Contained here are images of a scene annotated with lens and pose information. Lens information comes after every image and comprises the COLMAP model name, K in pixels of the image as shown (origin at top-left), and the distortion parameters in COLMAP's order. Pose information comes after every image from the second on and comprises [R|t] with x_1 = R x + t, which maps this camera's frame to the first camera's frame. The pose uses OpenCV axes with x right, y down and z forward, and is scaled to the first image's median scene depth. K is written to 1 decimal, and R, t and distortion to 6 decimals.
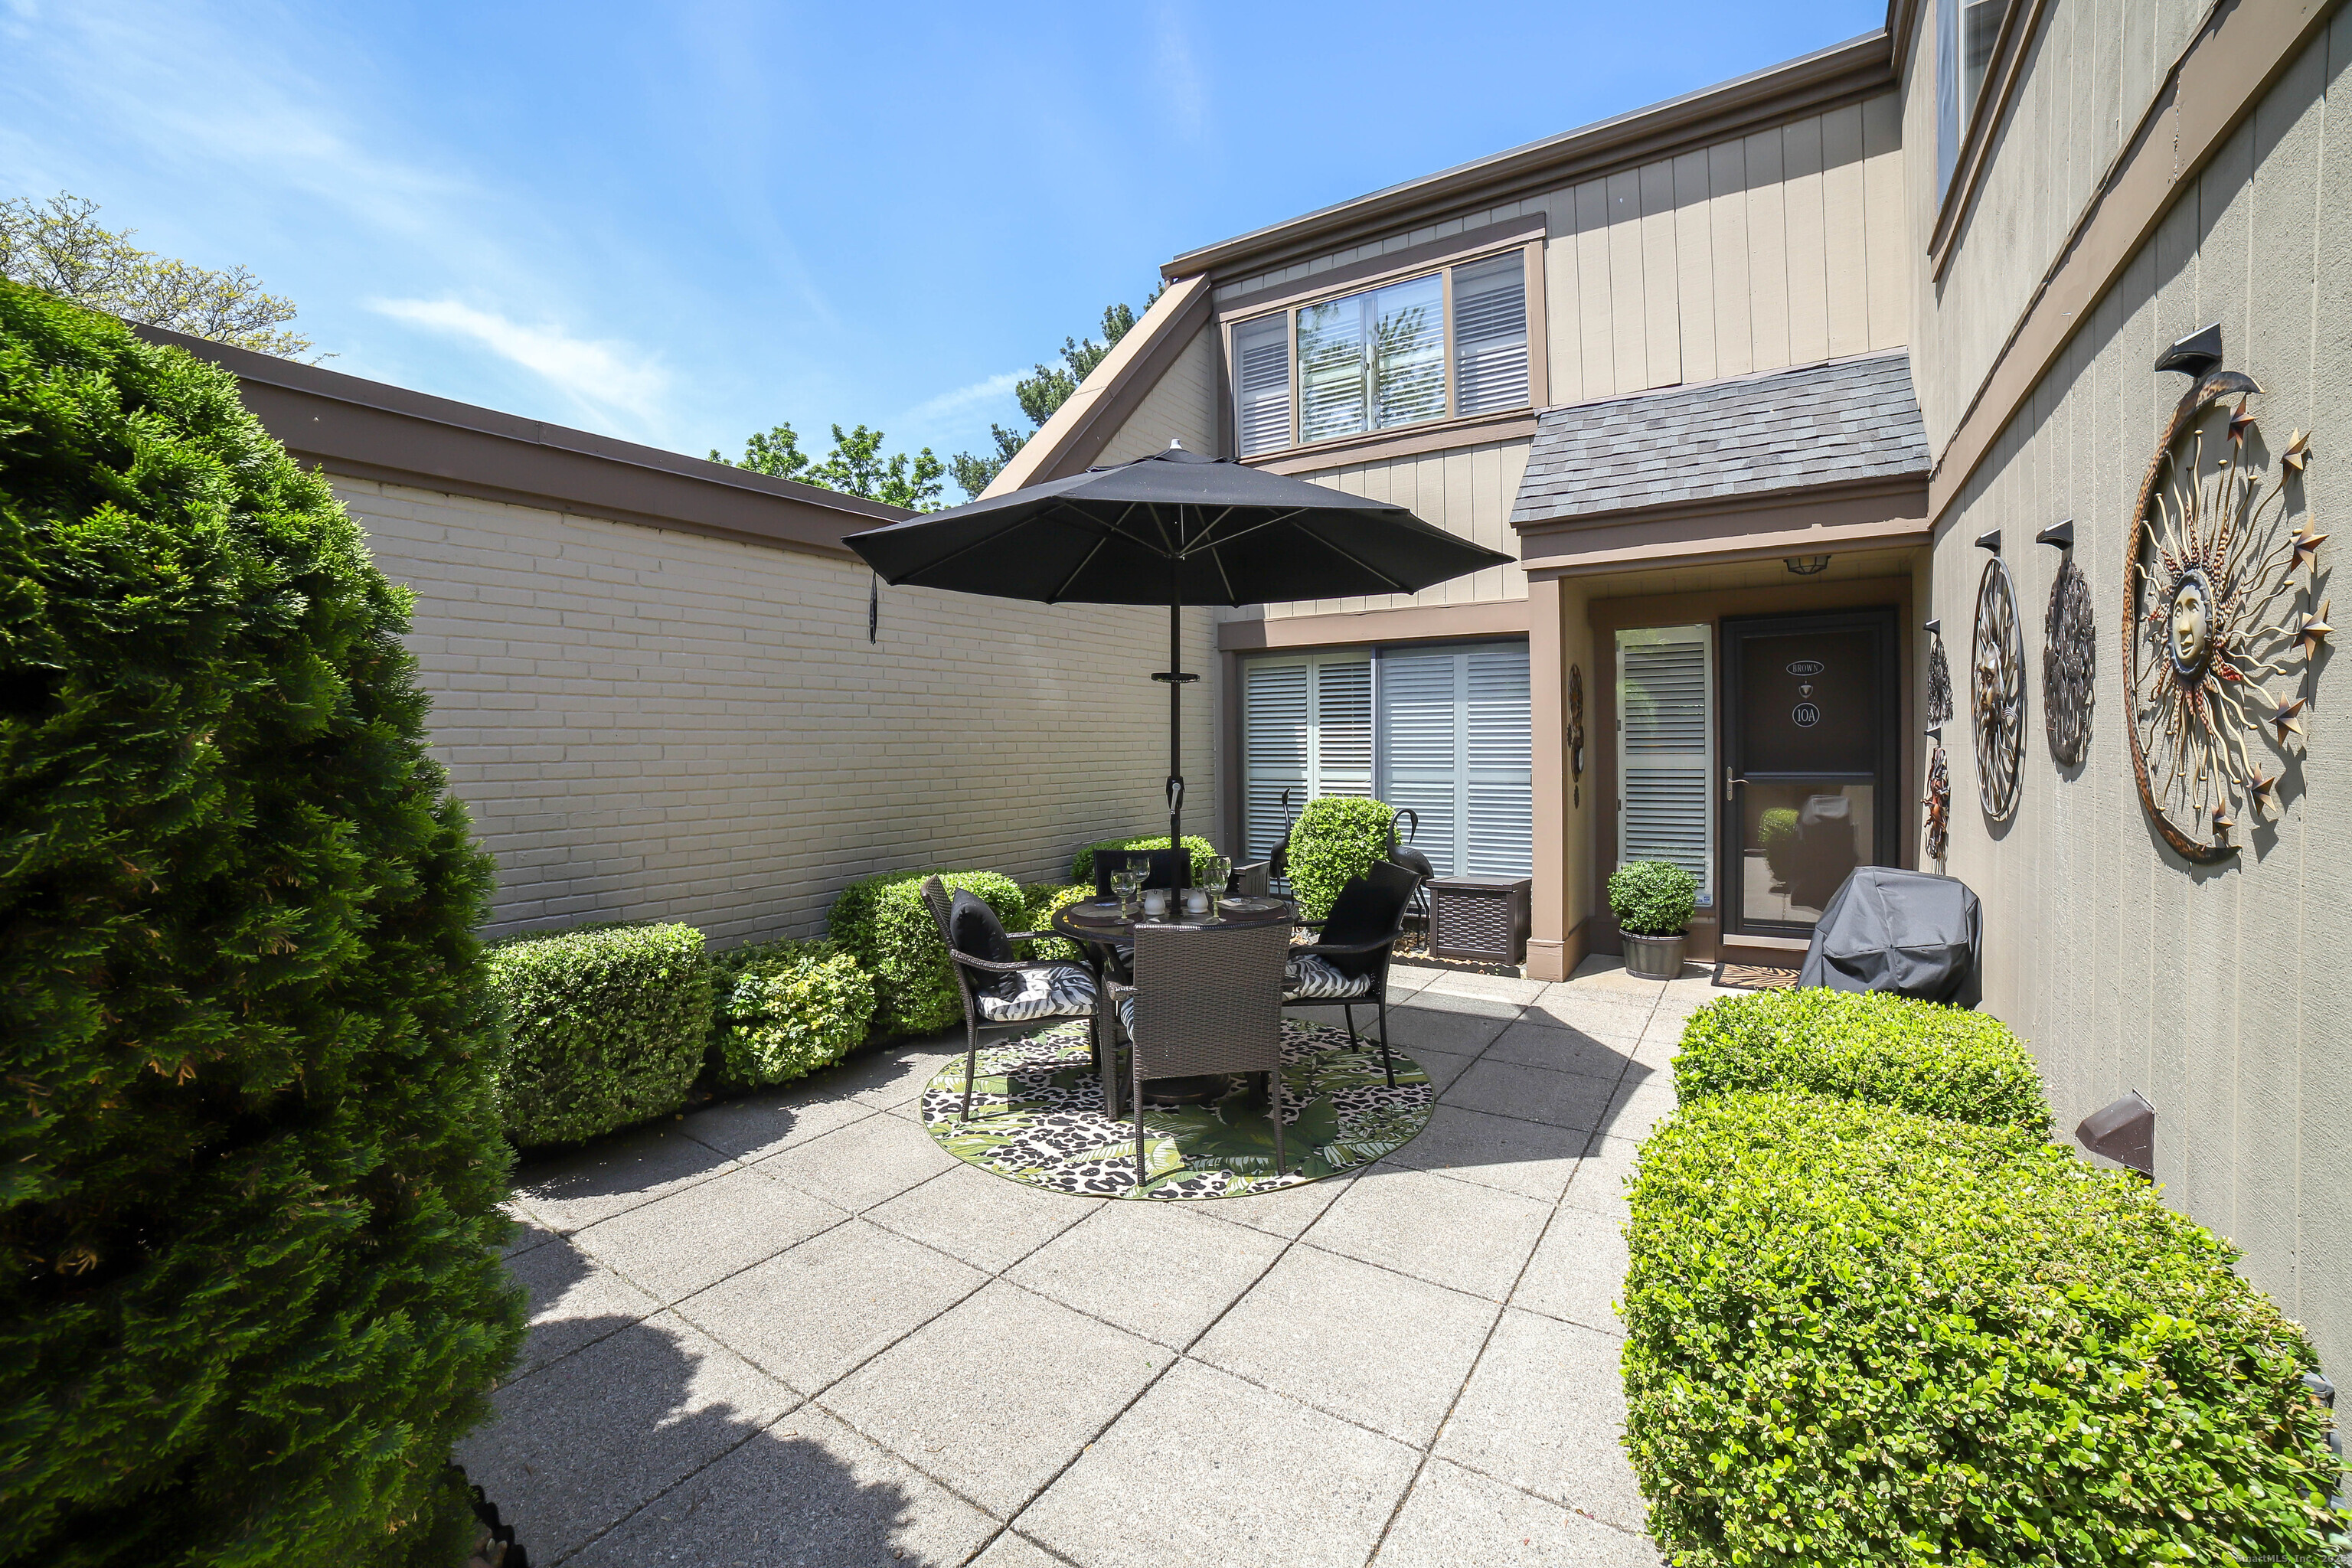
lens RADIAL K [[957.1, 0, 1168.8], [0, 957.1, 757.7], [0, 0, 1]] dist [-0.100962, 0.035134]
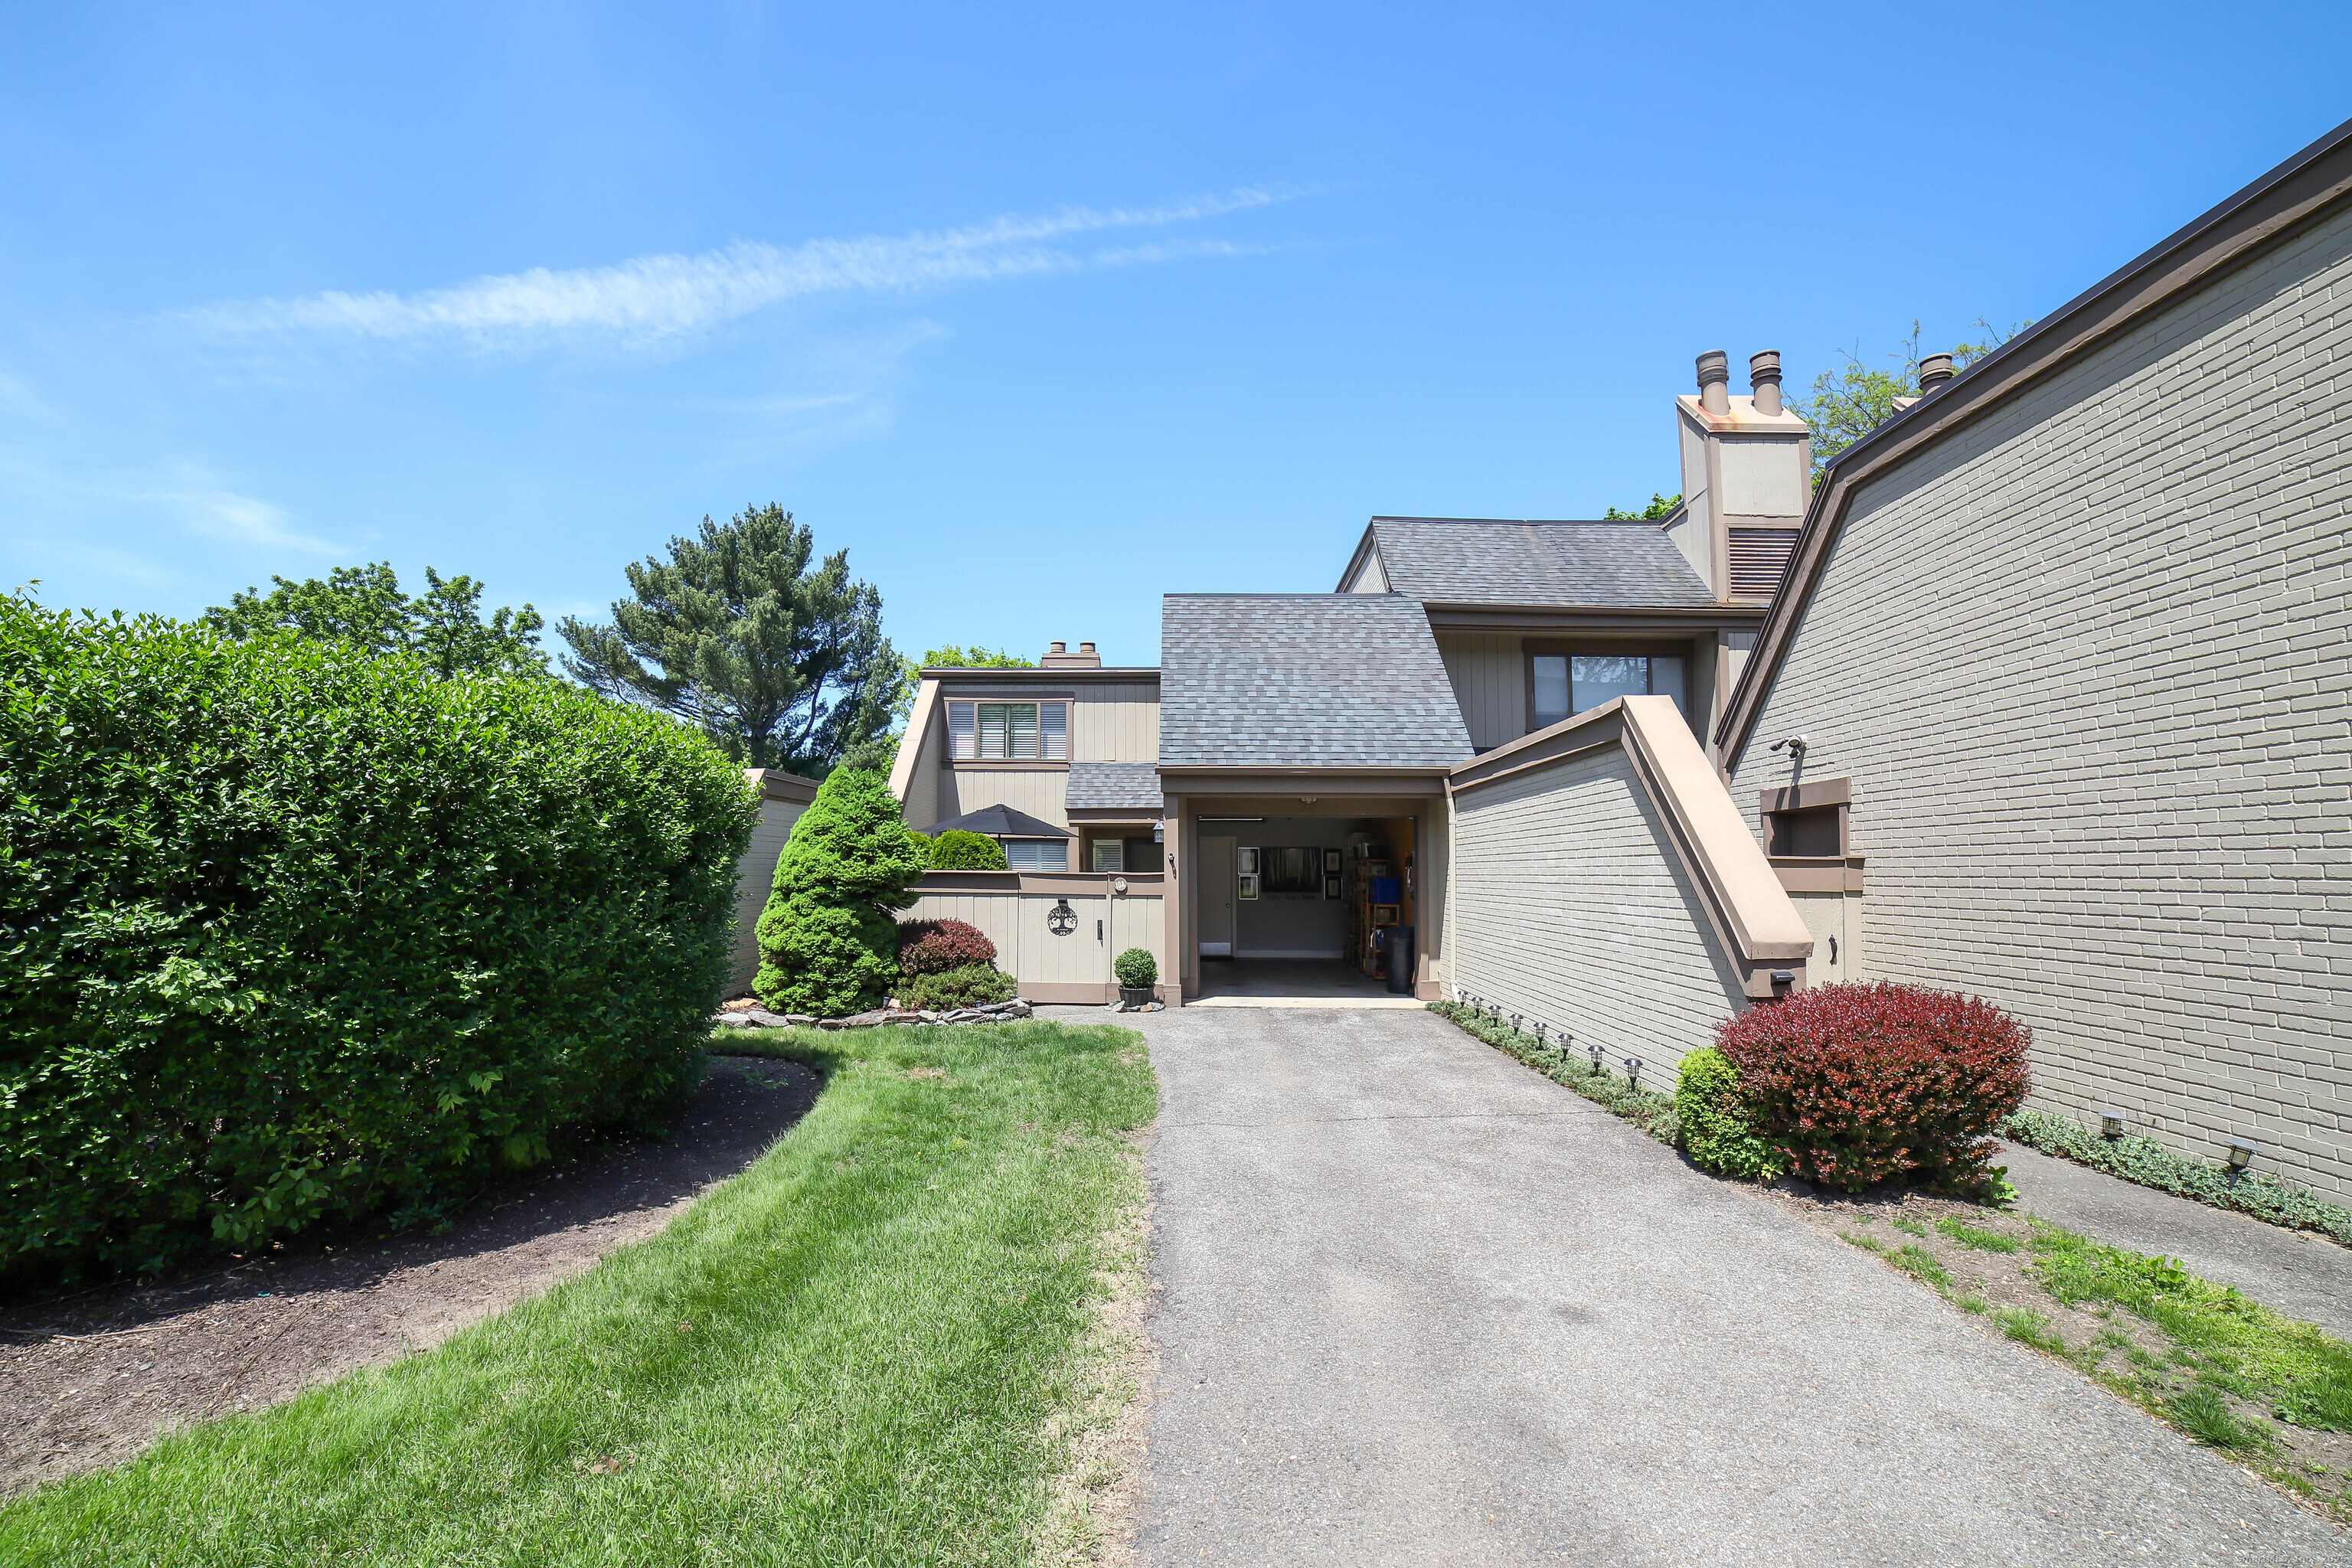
lens RADIAL K [[957.1, 0, 1168.8], [0, 957.1, 757.7], [0, 0, 1]] dist [-0.100962, 0.035134]
pose [[0.845169, 0.059027, 0.531229, -0.749090], [0.006331, 0.992708, -0.120376, -0.021816], [-0.534461, 0.105102, 0.838633, -1.346596]]
